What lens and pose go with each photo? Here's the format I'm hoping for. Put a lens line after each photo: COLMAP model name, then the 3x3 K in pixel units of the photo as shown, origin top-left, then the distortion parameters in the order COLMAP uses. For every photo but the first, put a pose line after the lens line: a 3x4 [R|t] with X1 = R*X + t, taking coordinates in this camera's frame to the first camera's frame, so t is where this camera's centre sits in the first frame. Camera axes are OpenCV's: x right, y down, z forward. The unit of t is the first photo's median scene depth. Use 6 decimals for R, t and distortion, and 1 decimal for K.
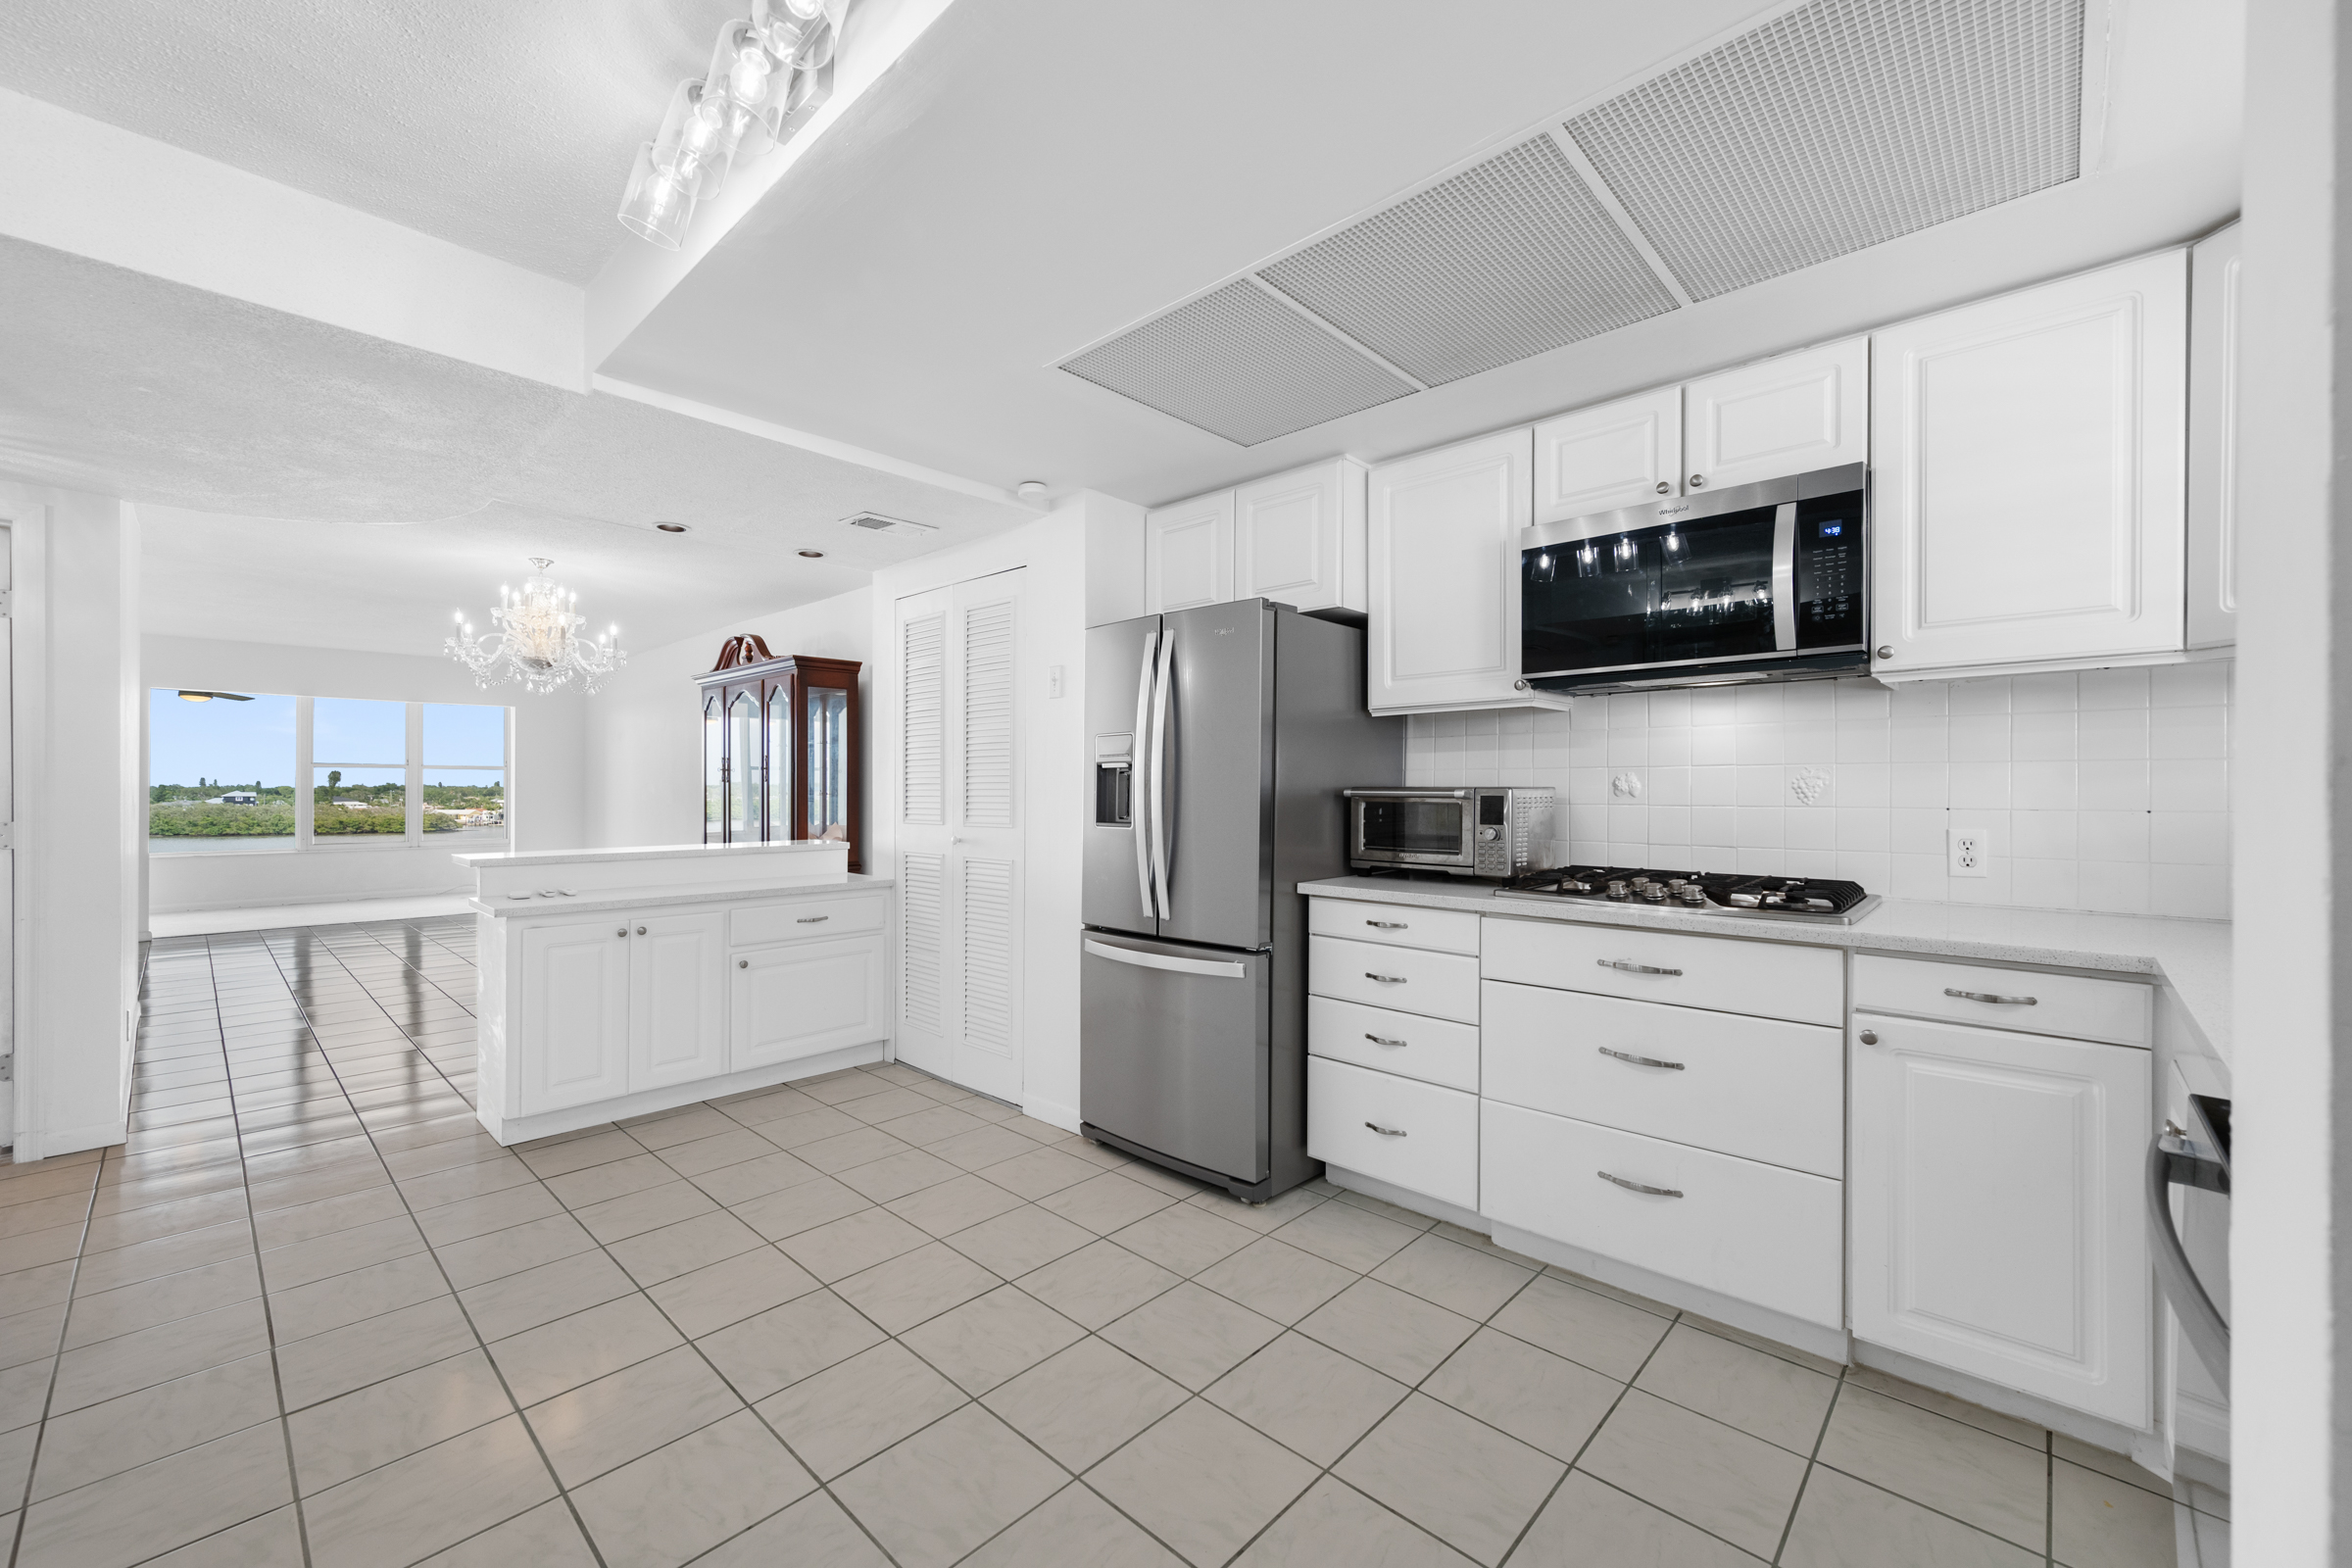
lens RADIAL K [[943.4, 0, 1174.8], [0, 943.4, 791.4], [0, 0, 1]] dist [0.004184, -0.000597]
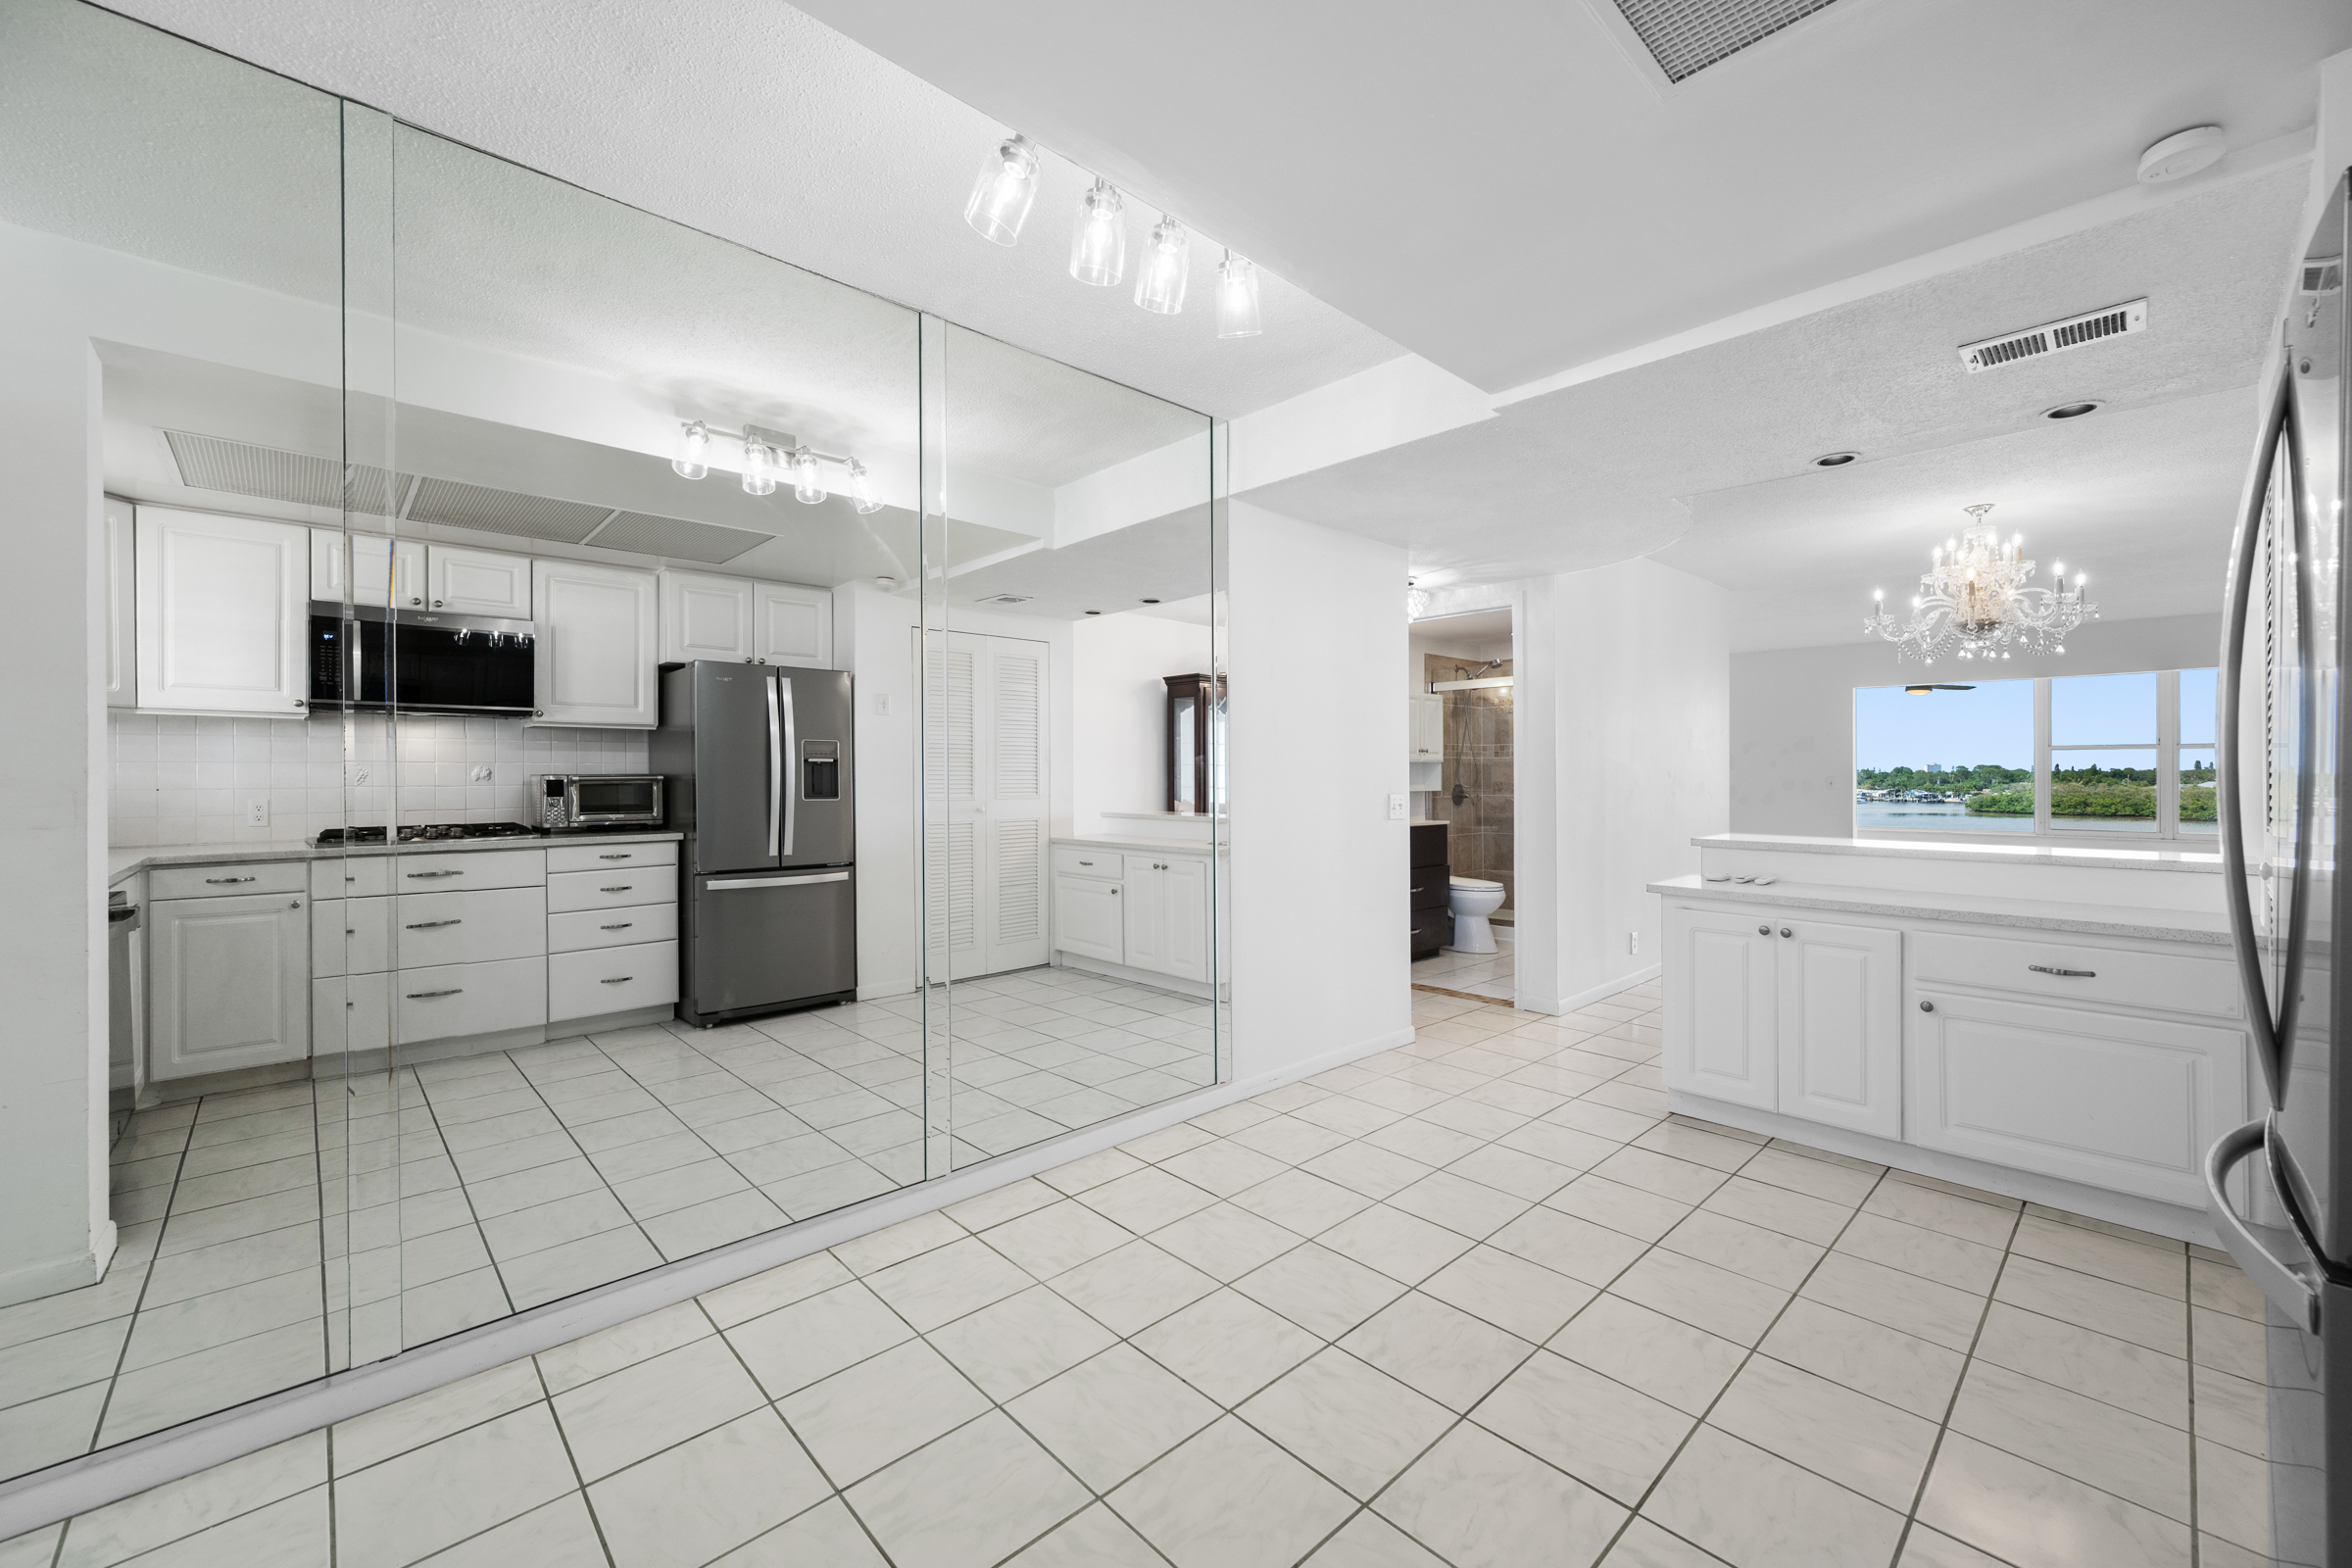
lens RADIAL K [[943.4, 0, 1192.8], [0, 943.4, 775.3], [0, 0, 1]] dist [0.004184, -0.000597]
pose [[-0.057874, -0.001042, -0.998323, 0.421579], [0.001838, 0.999998, -0.001150, 0.000714], [0.998322, -0.001901, -0.057871, 0.600094]]
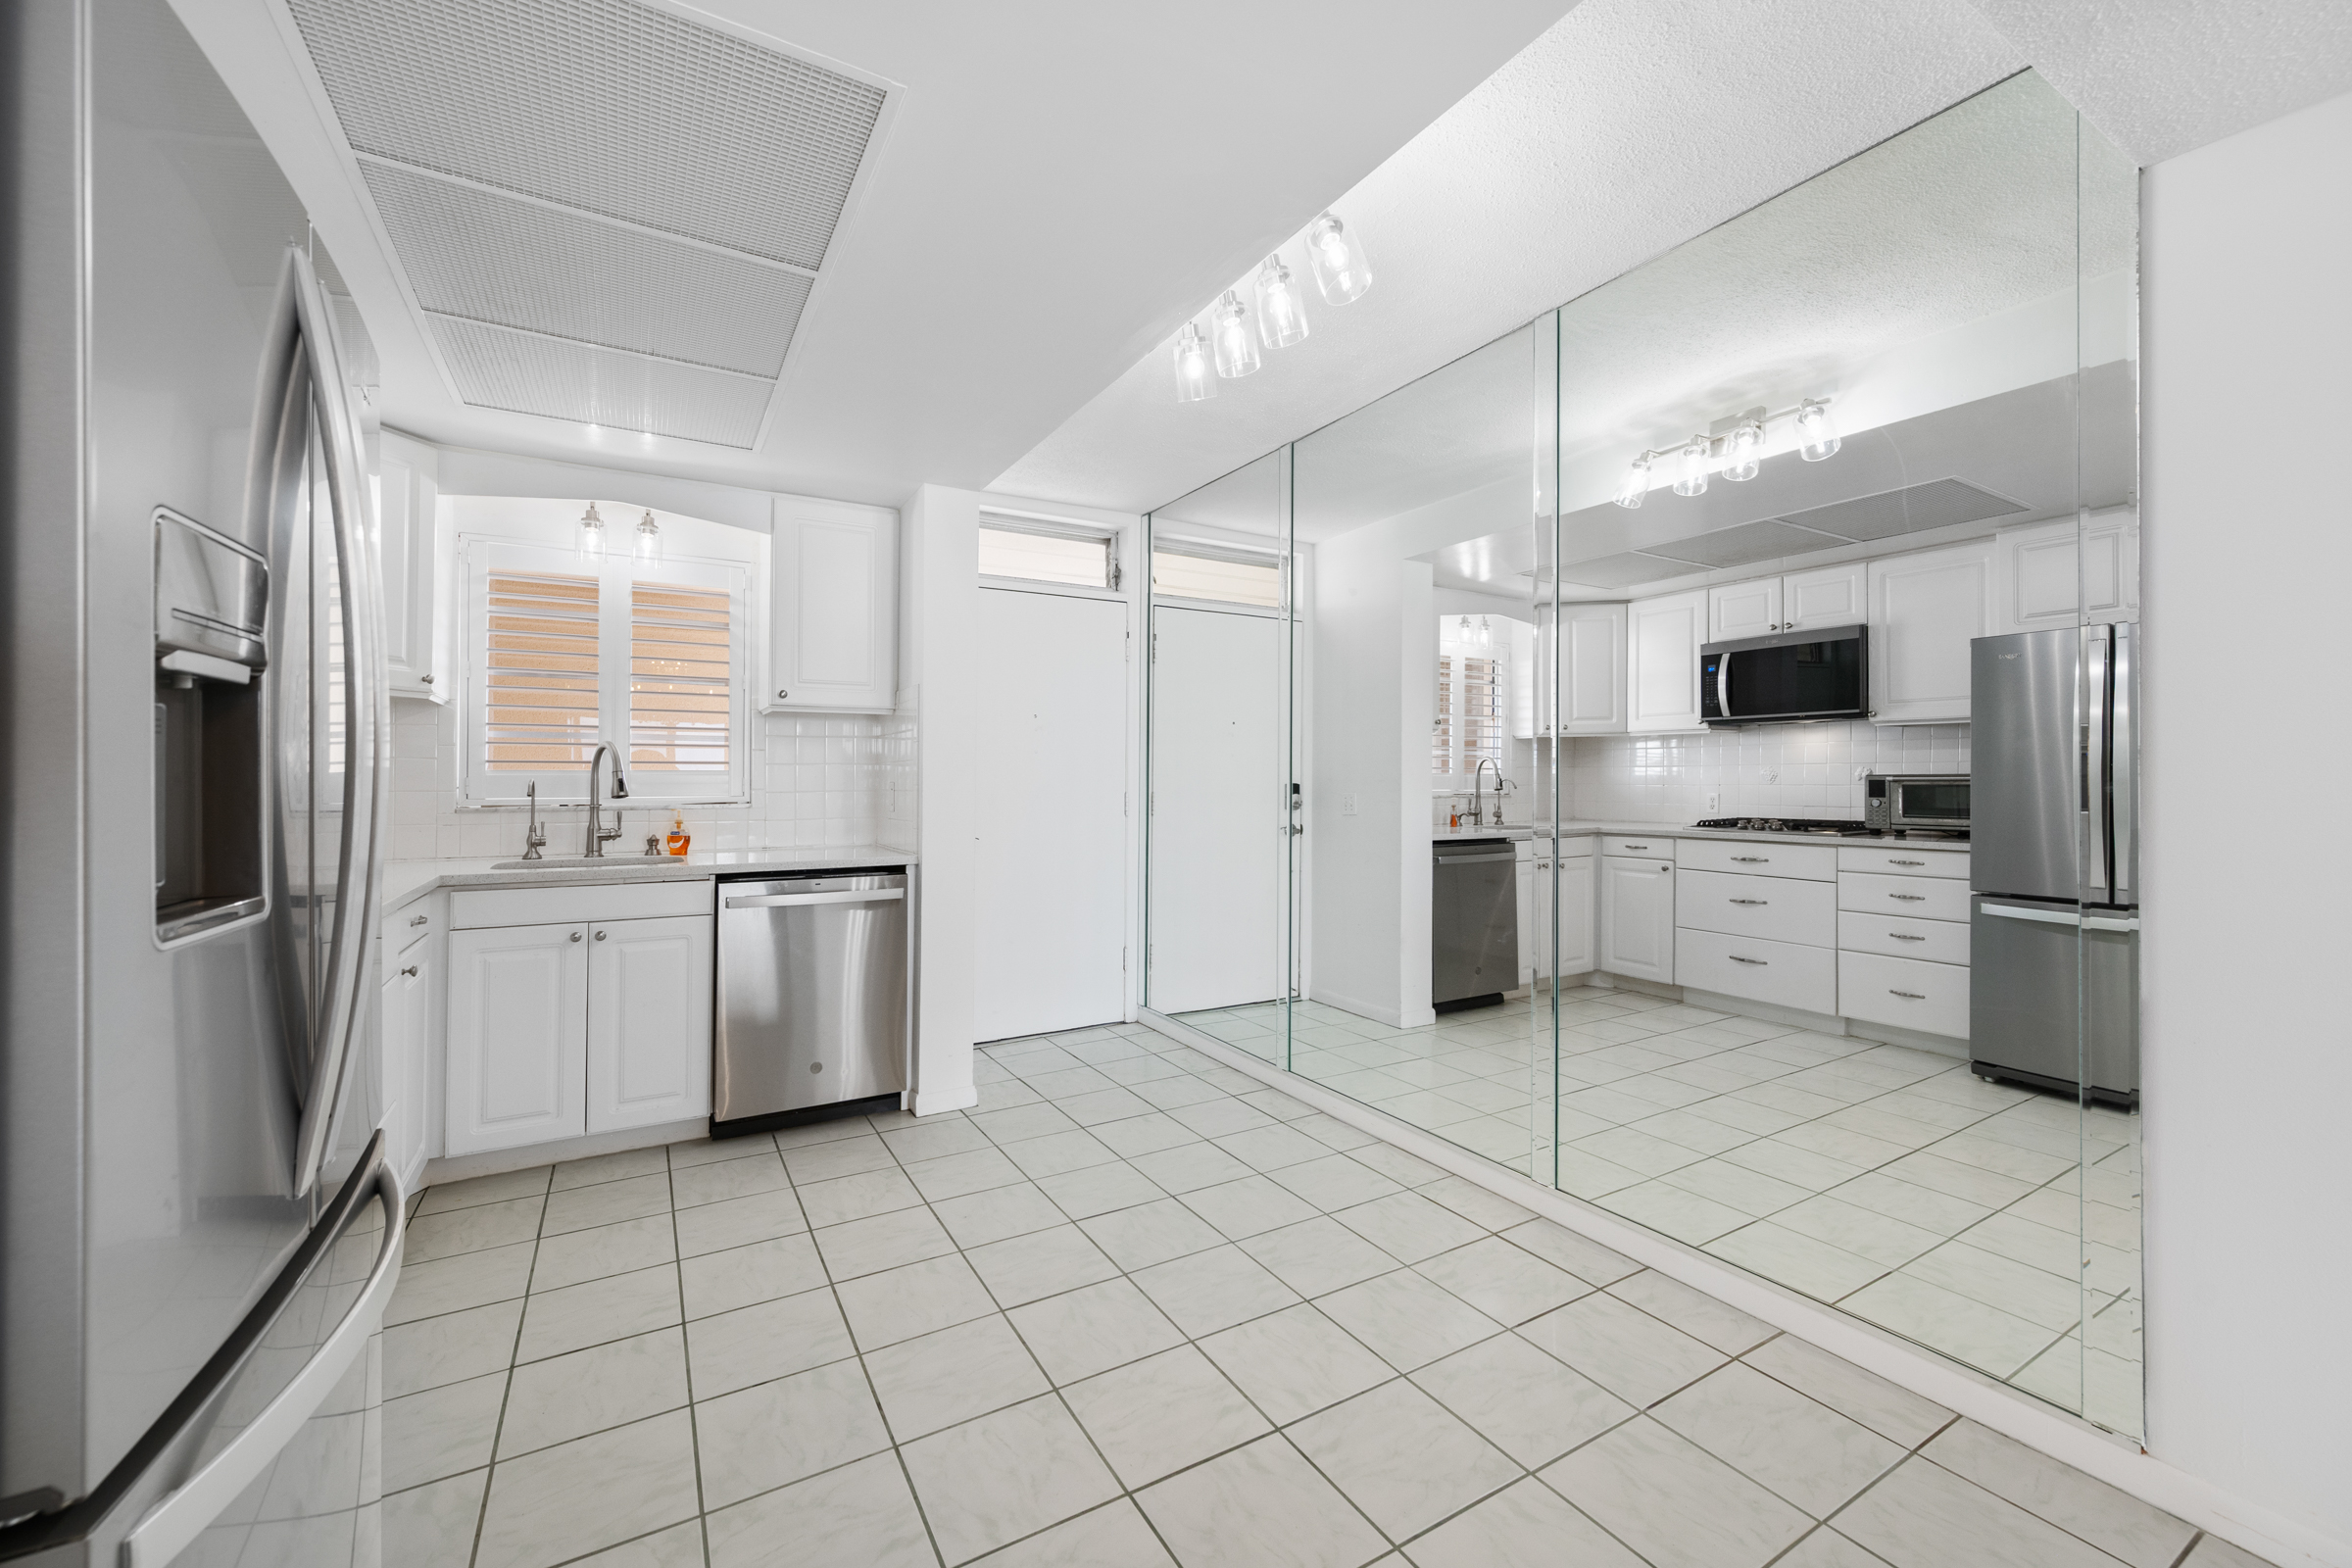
lens RADIAL K [[943.4, 0, 1169.9], [0, 943.4, 779.7], [0, 0, 1]] dist [0.004184, -0.000597]
pose [[-0.956495, -0.000834, 0.291747, -0.406429], [-0.000049, 0.999996, 0.002698, -0.000499], [-0.291748, 0.002566, -0.956492, 1.275435]]
